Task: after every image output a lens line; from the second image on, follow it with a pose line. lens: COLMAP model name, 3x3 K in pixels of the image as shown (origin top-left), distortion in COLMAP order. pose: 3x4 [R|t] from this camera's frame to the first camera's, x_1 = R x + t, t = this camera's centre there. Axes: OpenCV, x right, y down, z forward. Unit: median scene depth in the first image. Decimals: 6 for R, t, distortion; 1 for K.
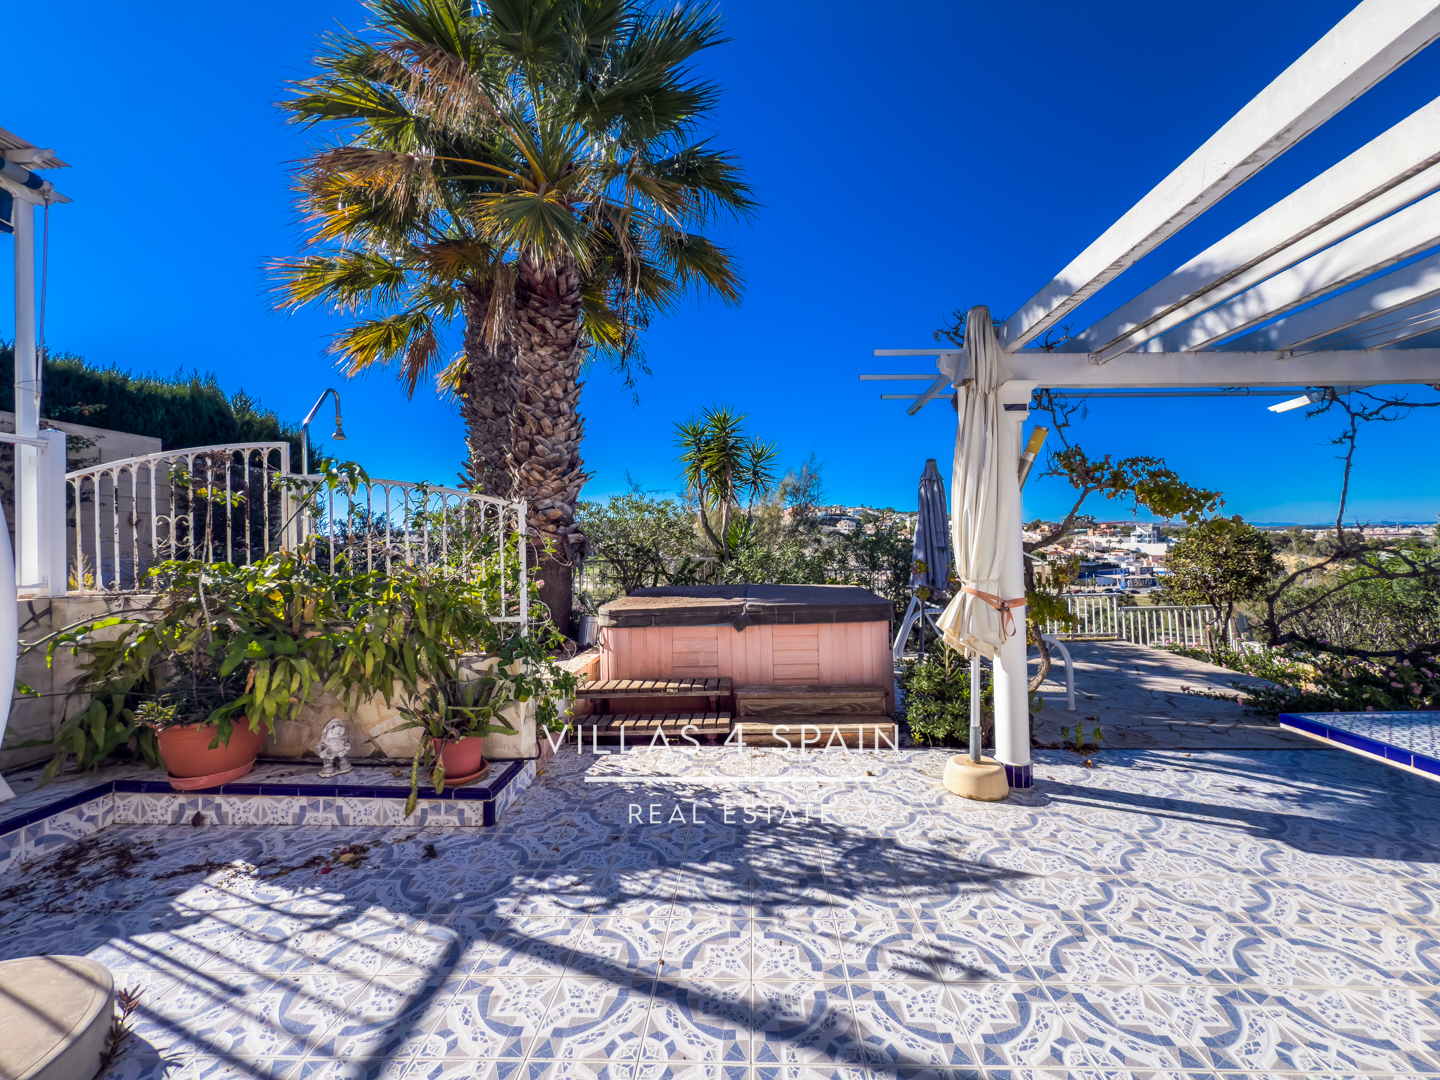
lens RADIAL K [[583.1, 0, 742.2], [0, 583.1, 536.5], [0, 0, 1]] dist [0.002516, 0.000196]
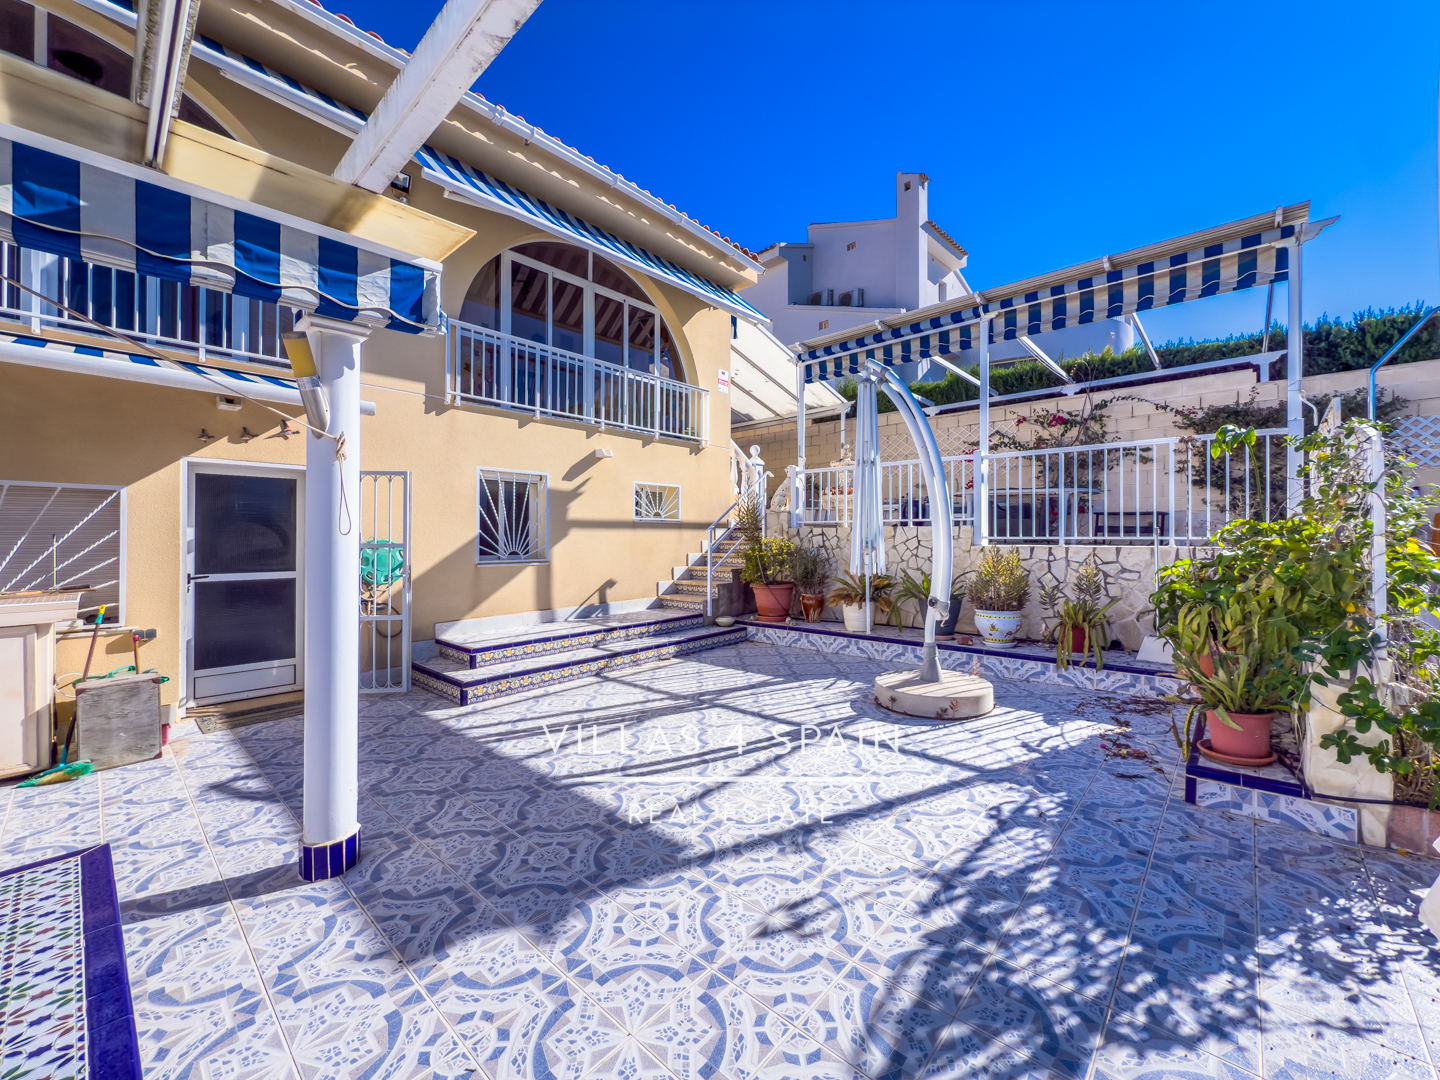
lens RADIAL K [[583.1, 0, 709.4], [0, 583.1, 537.6], [0, 0, 1]] dist [0.002516, 0.000196]
pose [[-0.669531, 0.025832, -0.742335, 0.615667], [0.029272, 0.999536, 0.008380, 0.028260], [0.742207, -0.016119, -0.669976, 0.836672]]
